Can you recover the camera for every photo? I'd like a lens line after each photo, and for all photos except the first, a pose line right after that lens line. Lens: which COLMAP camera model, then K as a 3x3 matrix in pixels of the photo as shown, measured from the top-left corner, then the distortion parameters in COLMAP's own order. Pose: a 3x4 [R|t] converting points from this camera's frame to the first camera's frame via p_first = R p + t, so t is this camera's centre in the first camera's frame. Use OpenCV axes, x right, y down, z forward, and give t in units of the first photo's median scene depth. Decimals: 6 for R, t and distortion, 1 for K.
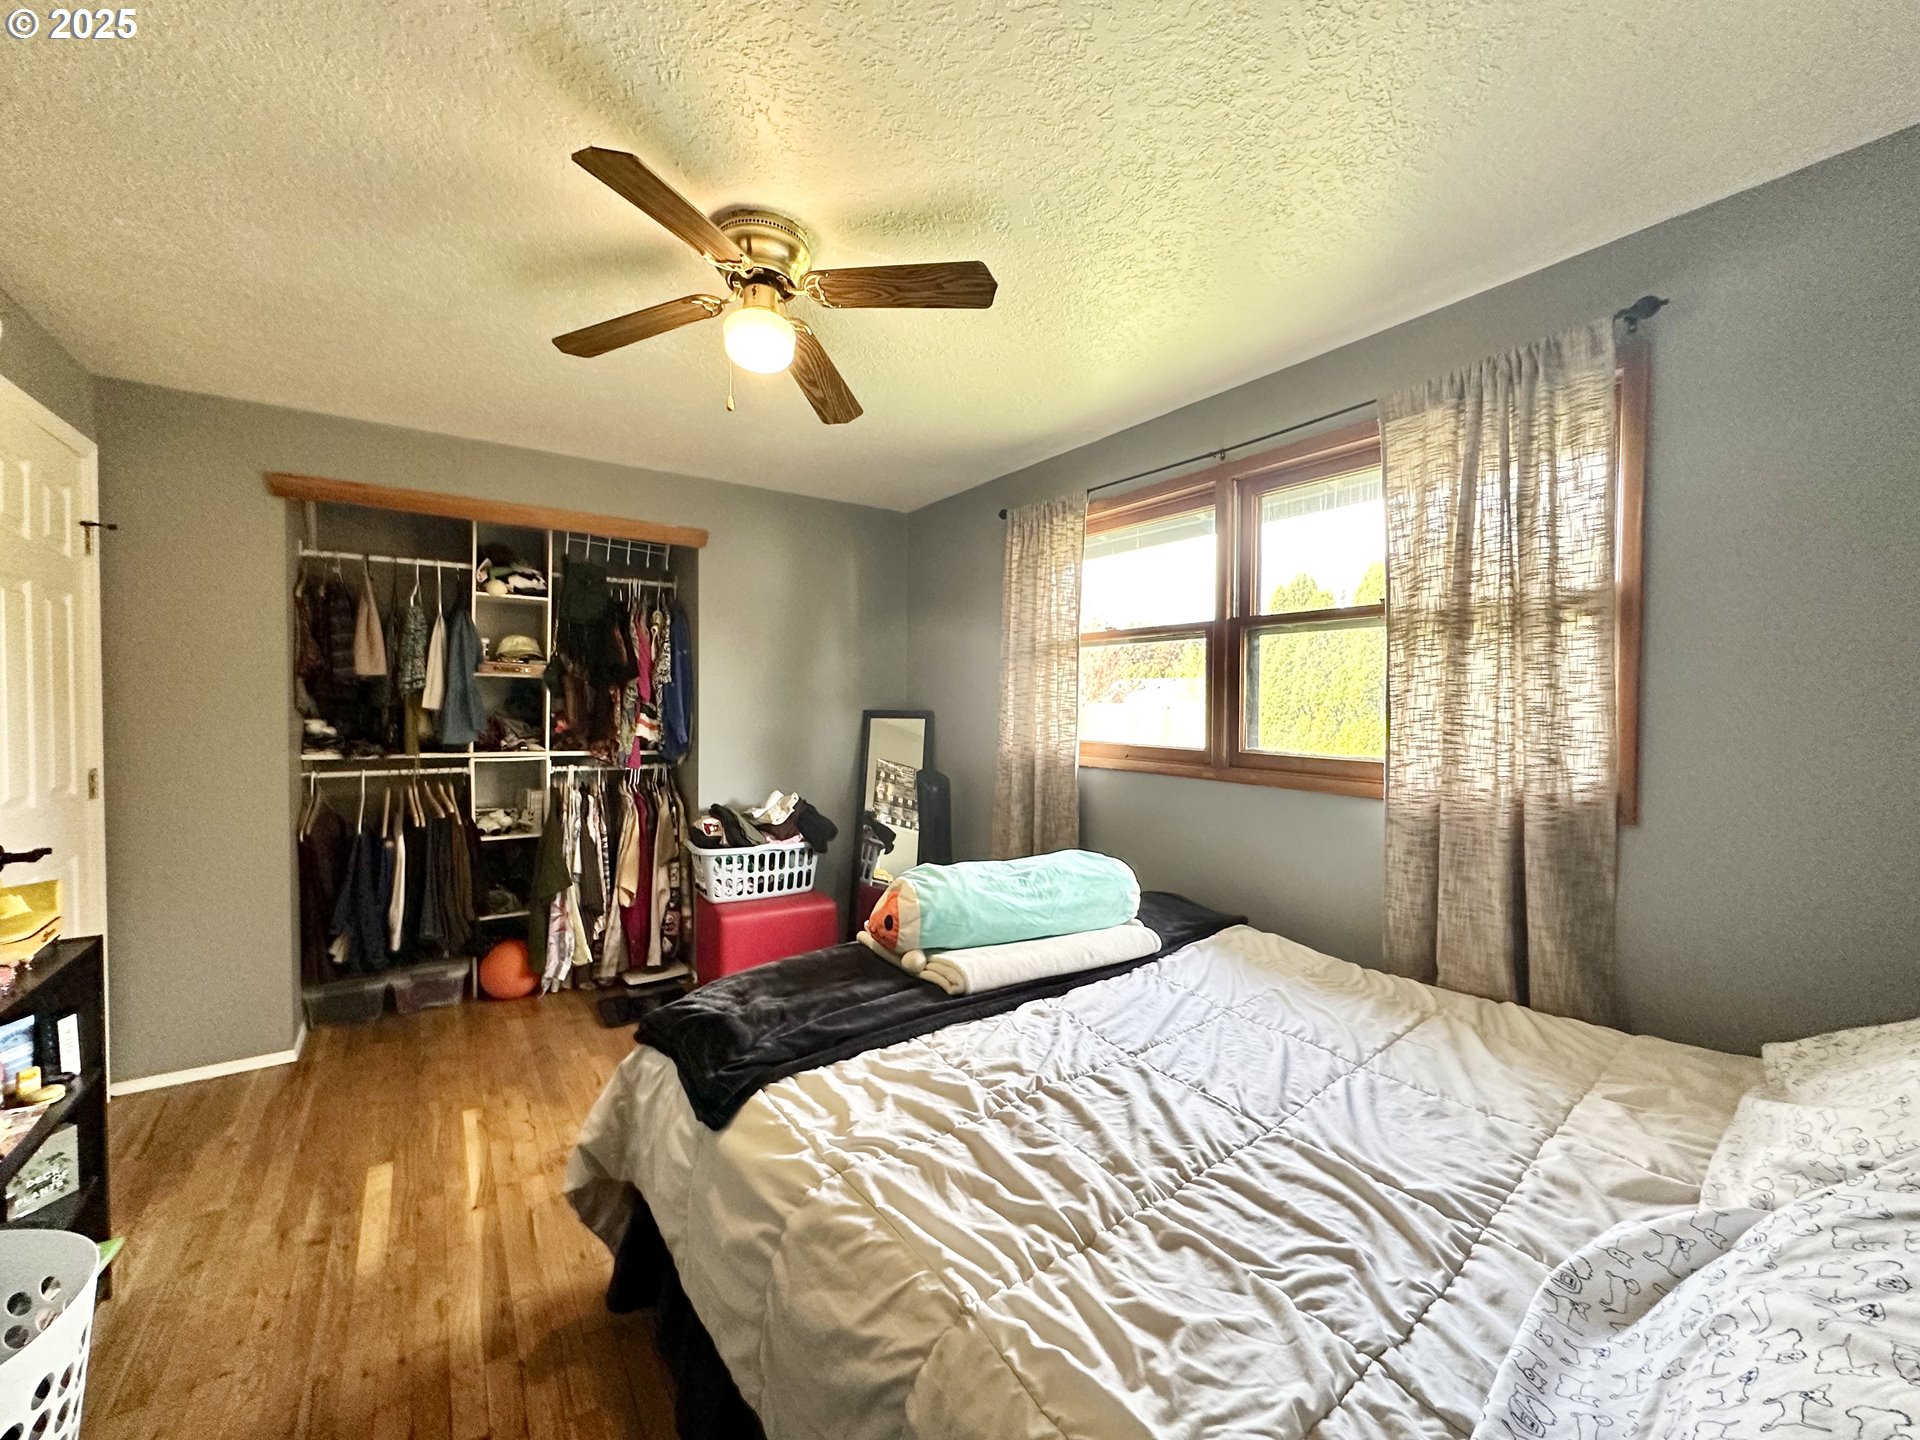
lens RADIAL K [[774.6, 0, 965.9], [0, 774.6, 717.7], [0, 0, 1]] dist [-0.001062, -0.000199]
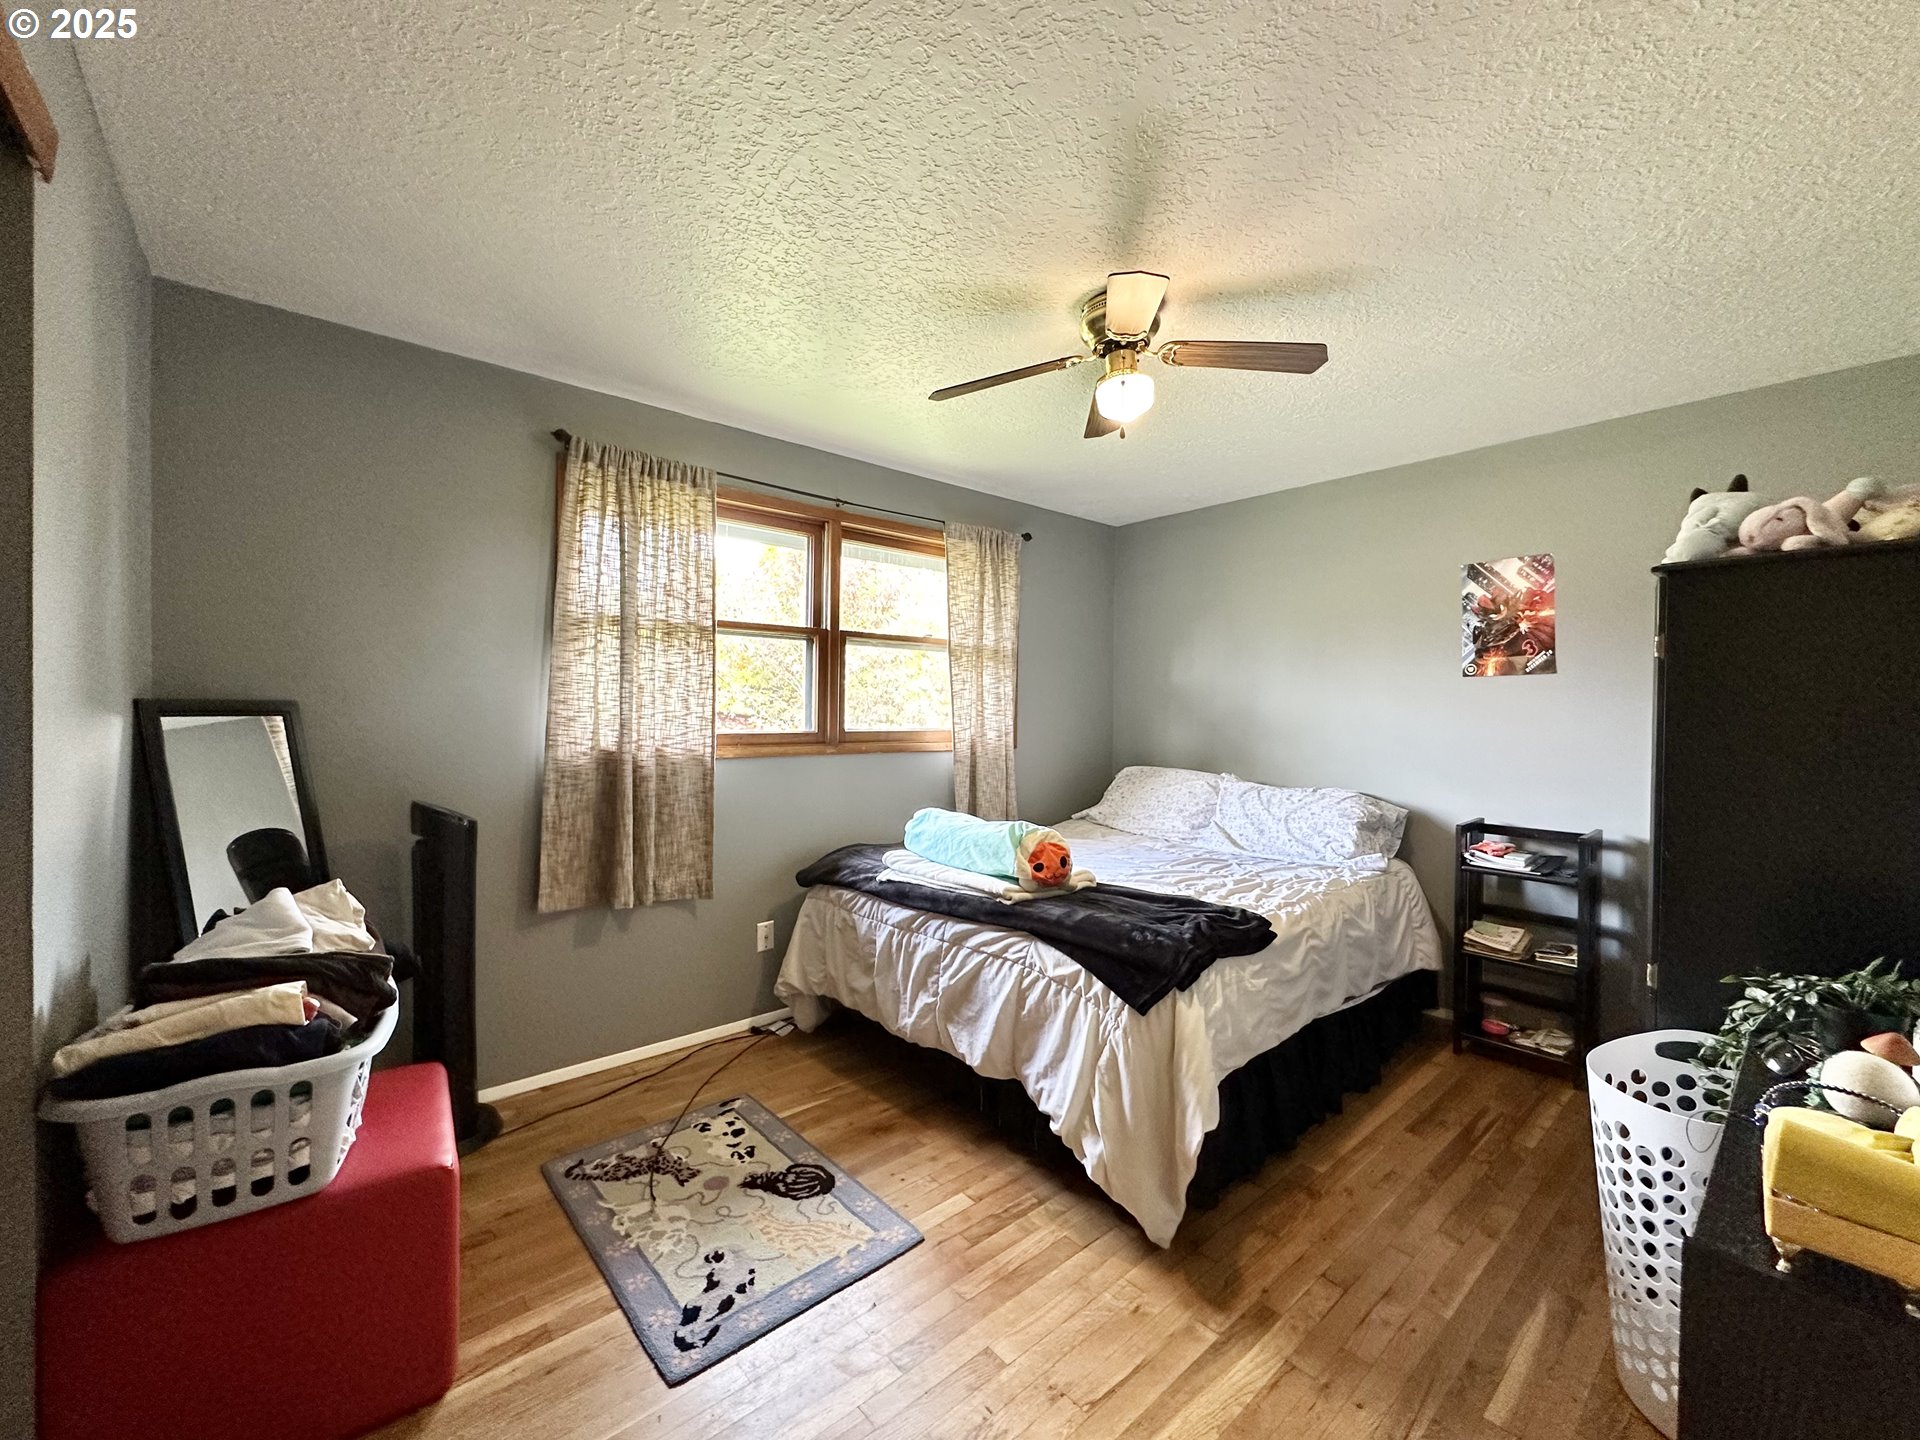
lens RADIAL K [[774.6, 0, 963.7], [0, 774.6, 716.9], [0, 0, 1]] dist [-0.001062, -0.000199]
pose [[-0.107112, -0.010558, 0.994191, -0.985243], [0.016216, 0.999792, 0.012364, 0.006279], [-0.994115, 0.017446, -0.106918, 0.937466]]
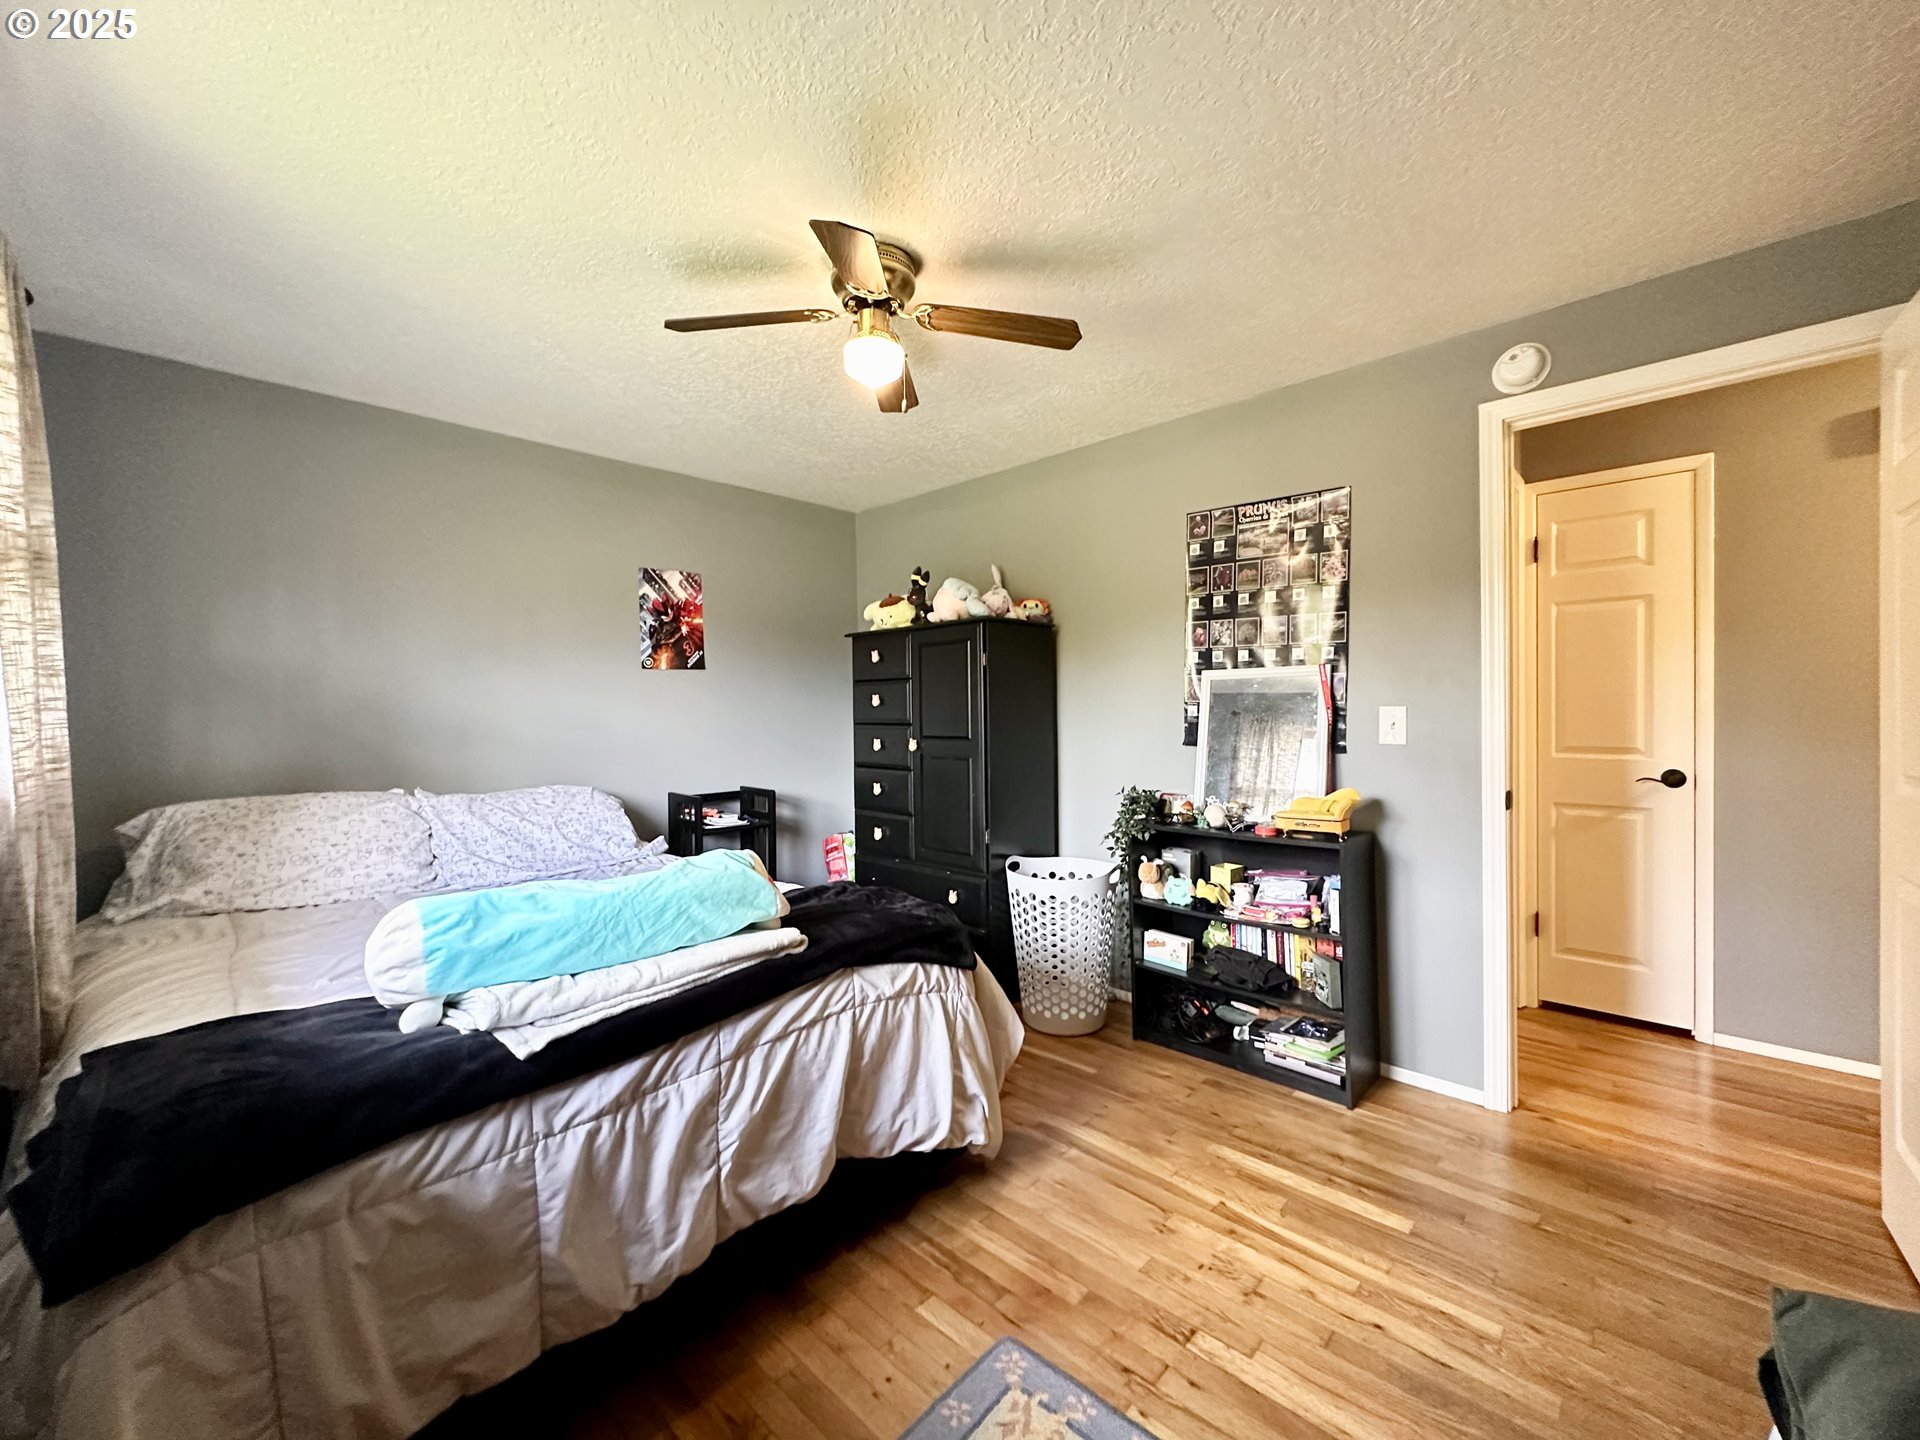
lens RADIAL K [[774.6, 0, 957.6], [0, 774.6, 706.9], [0, 0, 1]] dist [-0.001062, -0.000199]
pose [[-0.980374, 0.015526, -0.196536, -0.101726], [0.010504, 0.999592, 0.026569, 0.007389], [0.196869, 0.023983, -0.980137, 1.474346]]
